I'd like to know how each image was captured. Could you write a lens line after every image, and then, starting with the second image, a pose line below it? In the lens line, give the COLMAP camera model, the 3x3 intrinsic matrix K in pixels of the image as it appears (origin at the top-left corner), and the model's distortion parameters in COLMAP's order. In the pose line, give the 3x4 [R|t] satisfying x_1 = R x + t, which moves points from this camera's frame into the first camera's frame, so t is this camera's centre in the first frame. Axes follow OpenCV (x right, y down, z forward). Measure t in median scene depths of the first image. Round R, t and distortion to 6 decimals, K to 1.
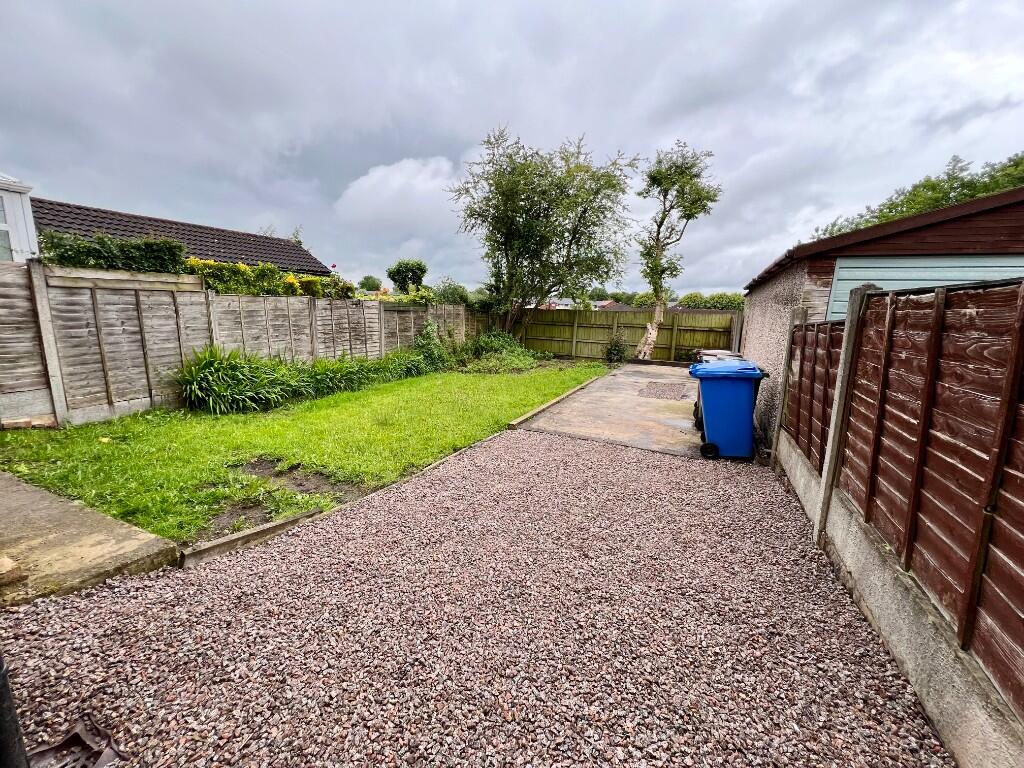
lens RADIAL K [[411.4, 0, 512.6], [0, 411.4, 381.3], [0, 0, 1]] dist [-0.000089, -0.000055]
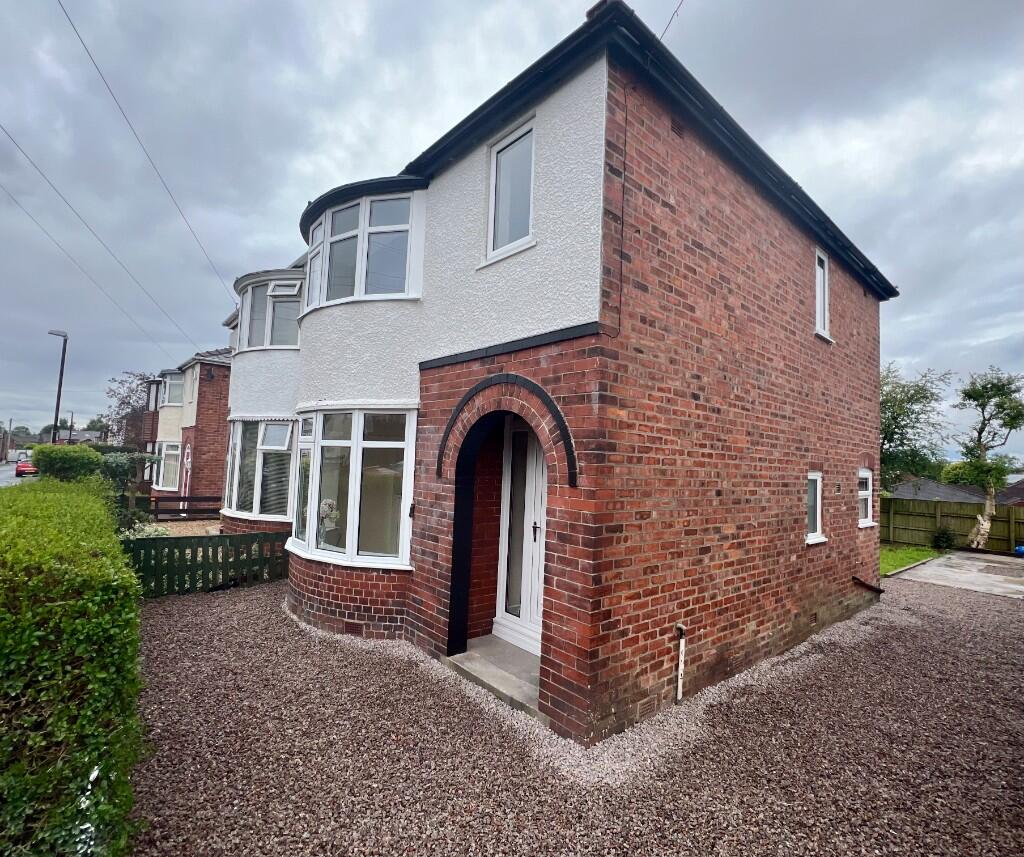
lens RADIAL K [[501.7, 0, 510.9], [0, 501.7, 428.6], [0, 0, 1]] dist [0.001813, 0.000398]
pose [[0.910391, -0.014883, -0.413480, -0.252435], [-0.091991, 0.967058, -0.237353, 0.069964], [0.403392, 0.254120, 0.879032, -0.755066]]
